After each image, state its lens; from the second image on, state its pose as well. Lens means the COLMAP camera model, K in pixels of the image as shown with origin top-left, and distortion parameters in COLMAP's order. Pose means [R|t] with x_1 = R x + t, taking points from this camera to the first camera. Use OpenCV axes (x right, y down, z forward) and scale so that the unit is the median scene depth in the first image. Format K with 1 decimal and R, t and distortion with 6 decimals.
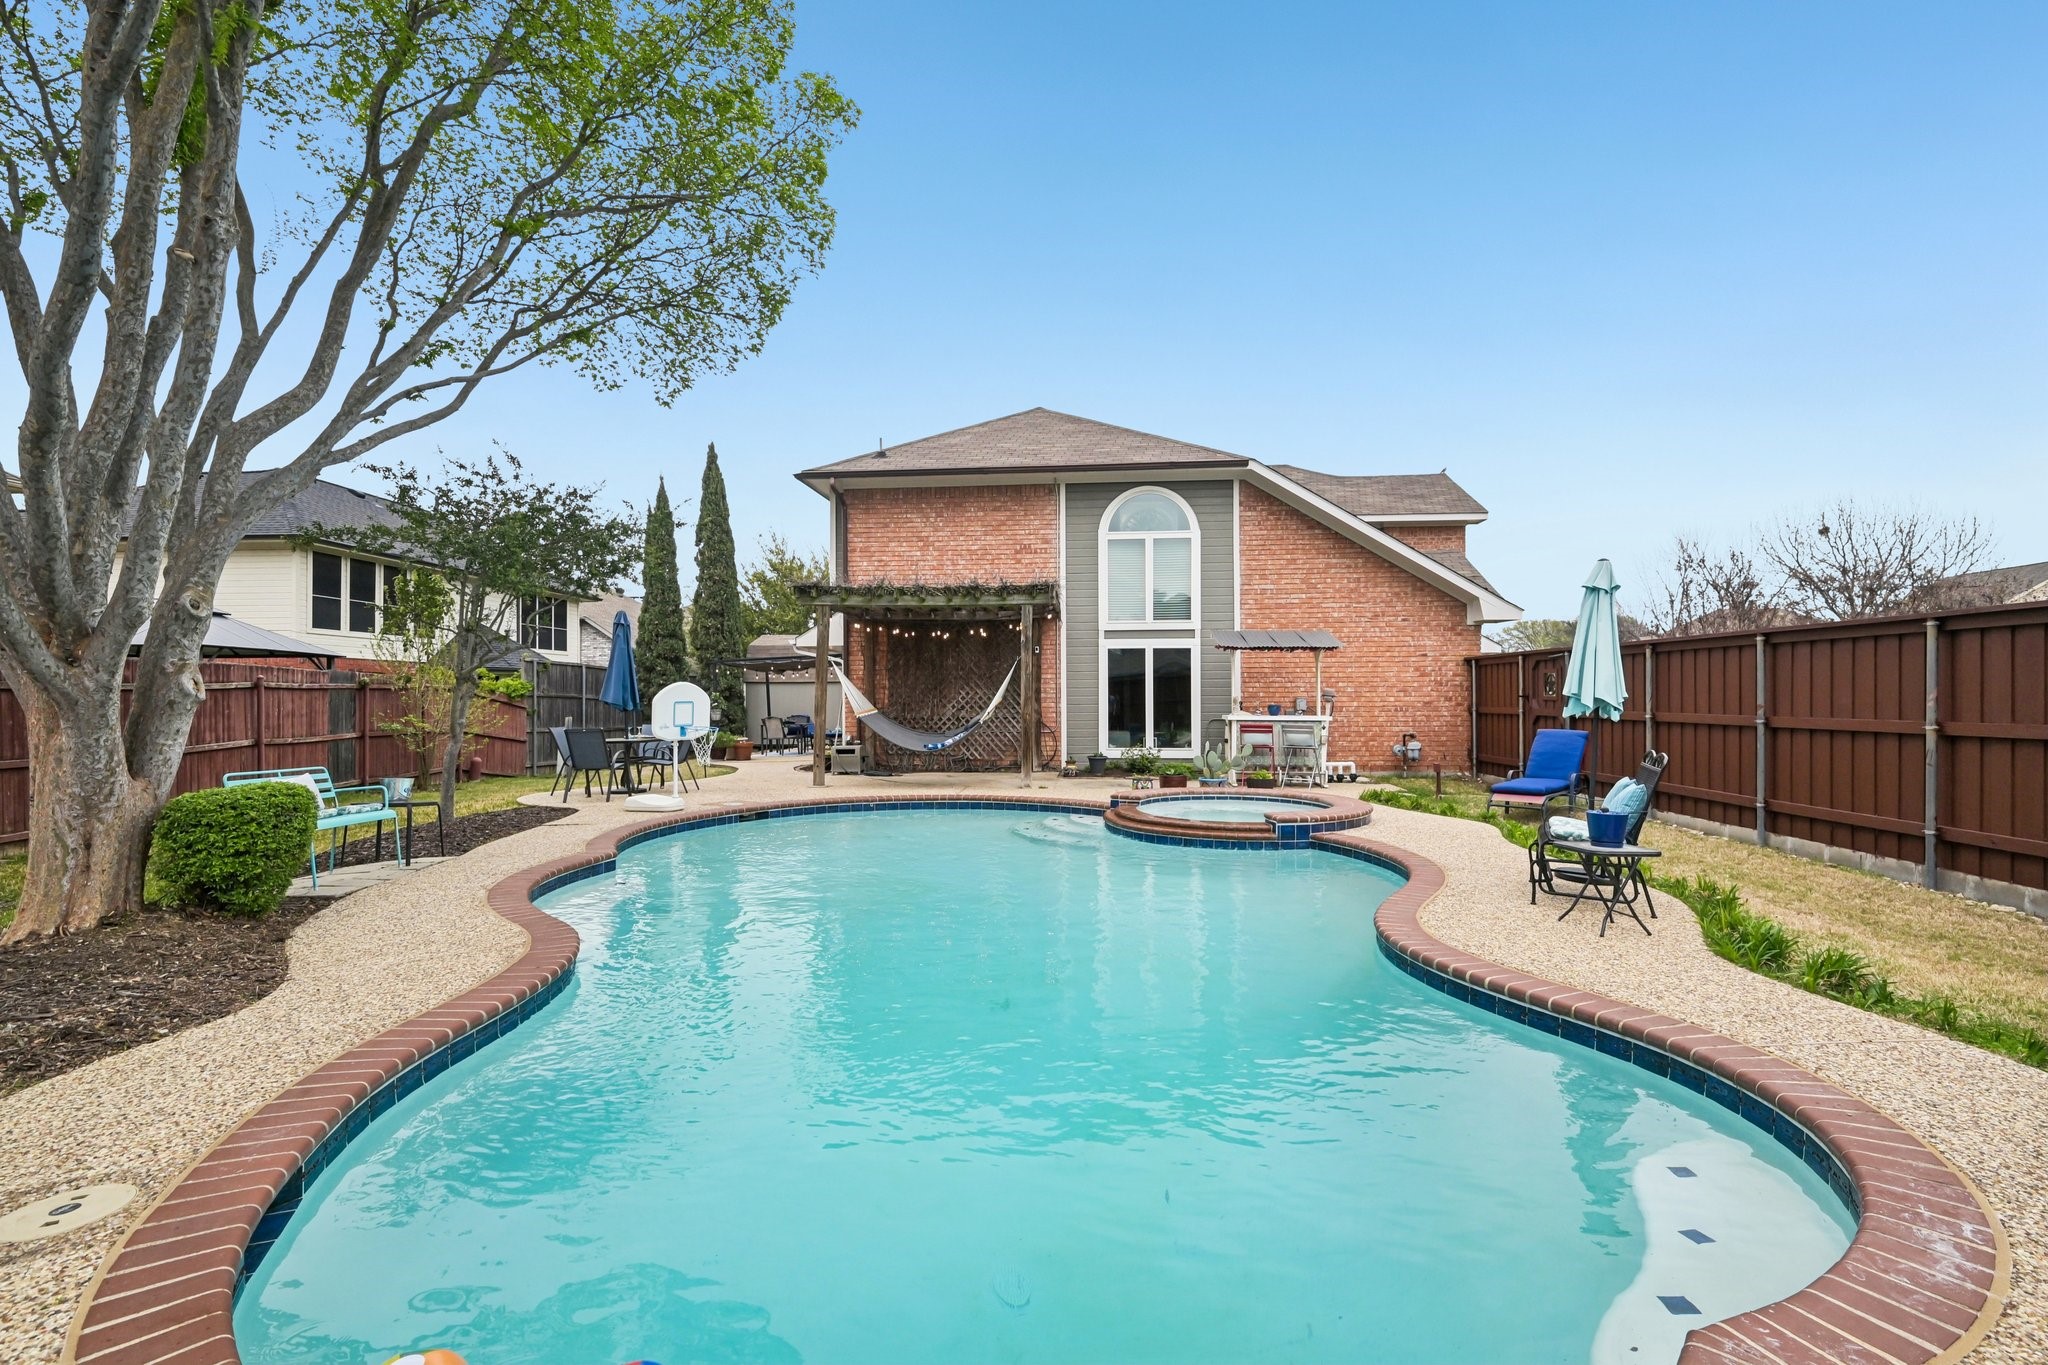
lens RADIAL K [[936.5, 0, 1025.4], [0, 936.5, 680.1], [0, 0, 1]] dist [-0.000459, -0.000083]
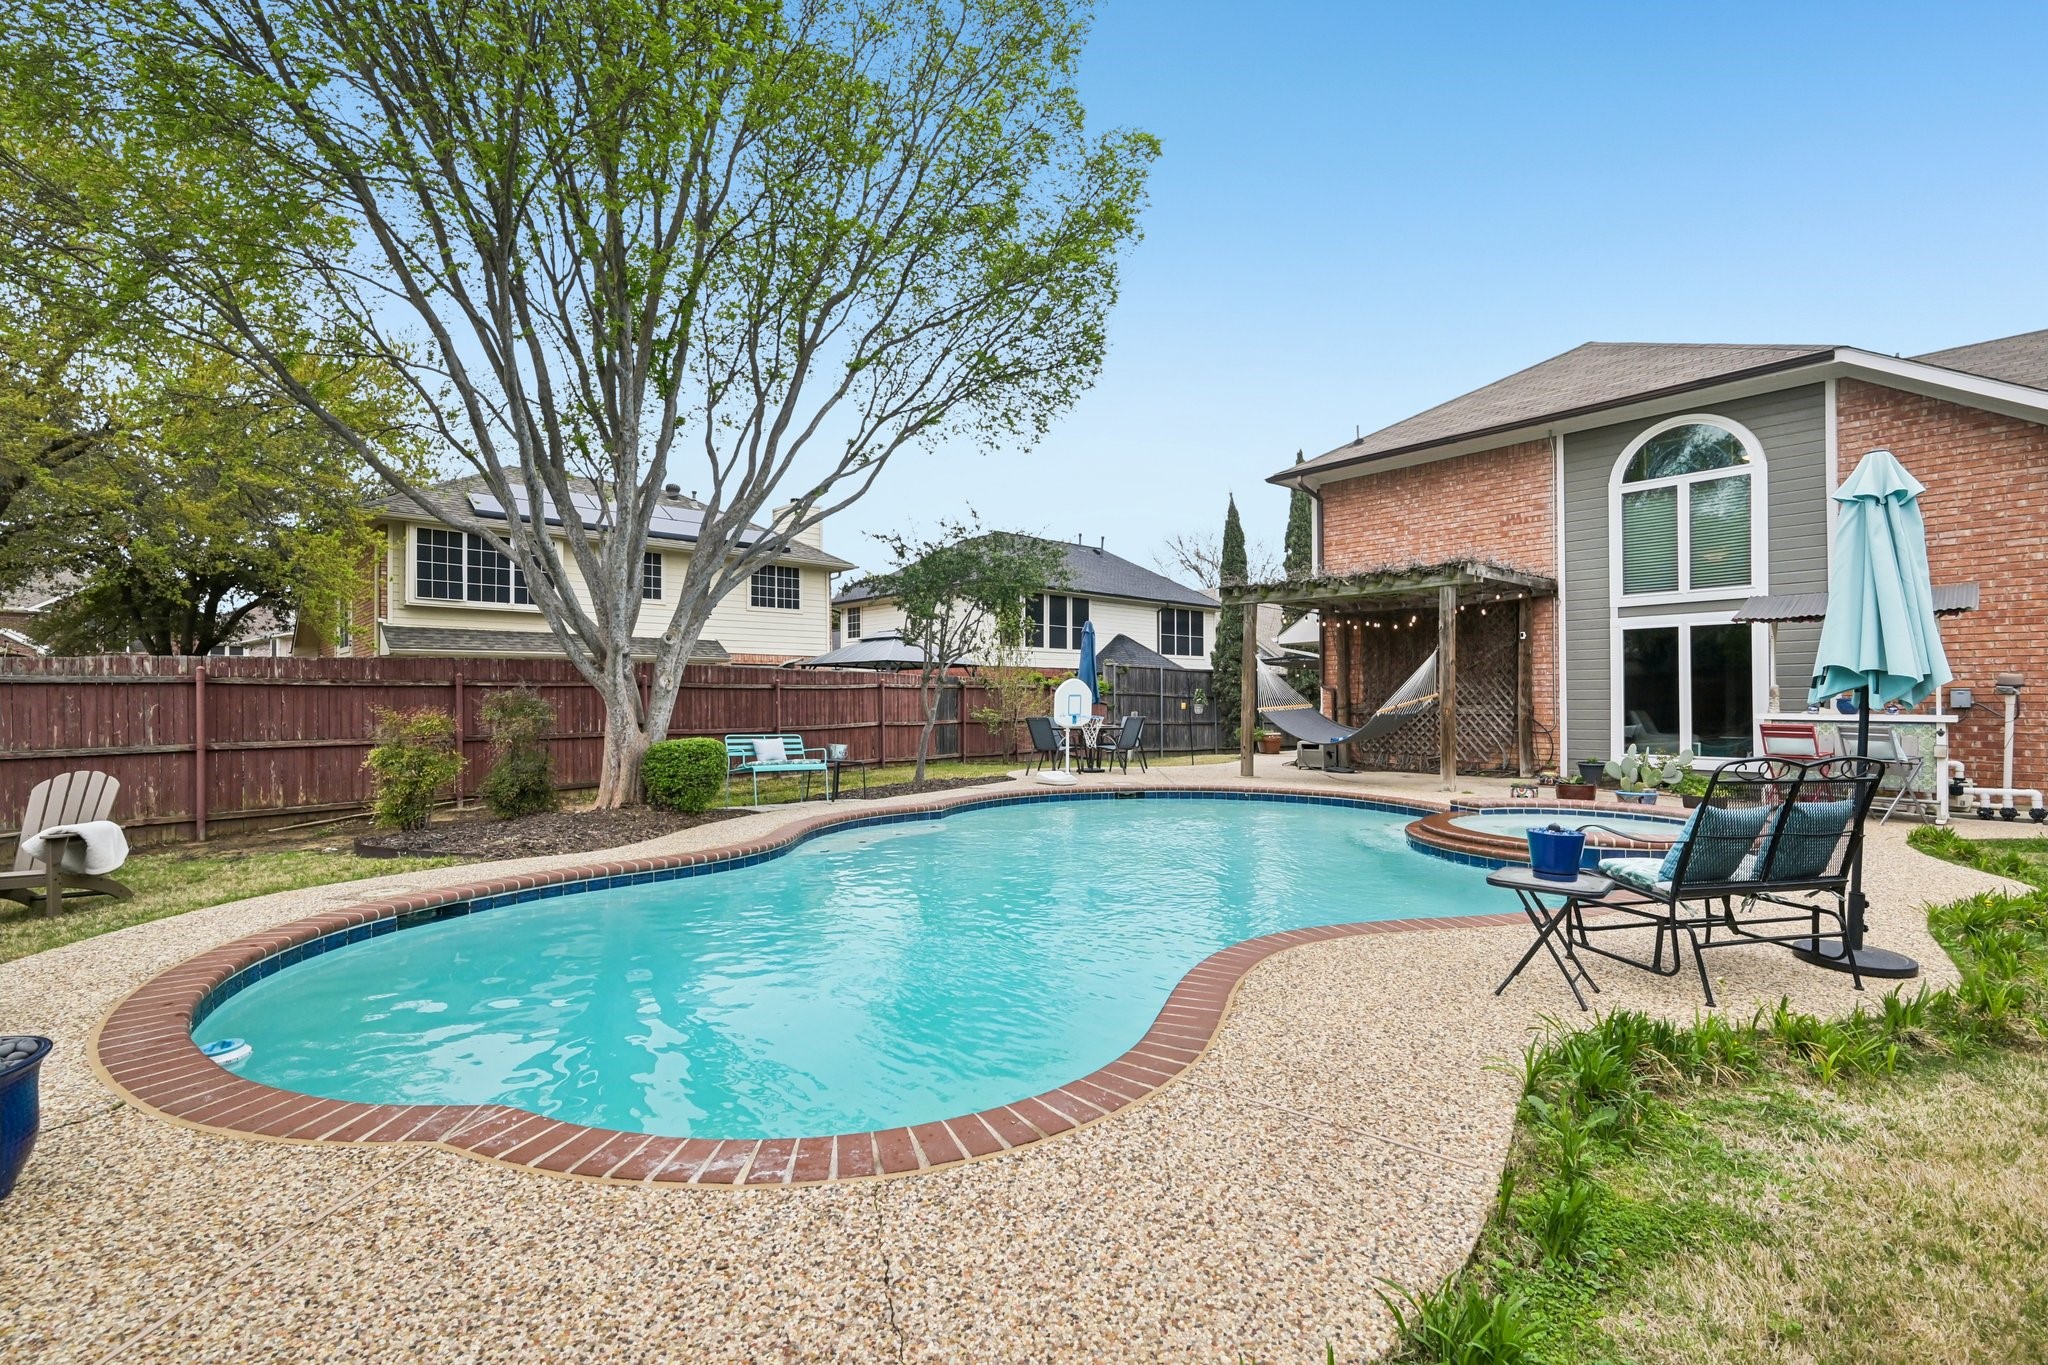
lens RADIAL K [[936.5, 0, 1027.1], [0, 936.5, 690.3], [0, 0, 1]] dist [-0.000459, -0.000083]
pose [[0.704260, -0.008430, -0.709892, 0.297524], [0.014167, 0.999897, 0.002181, 0.009267], [0.709801, -0.011593, 0.704307, 0.073736]]
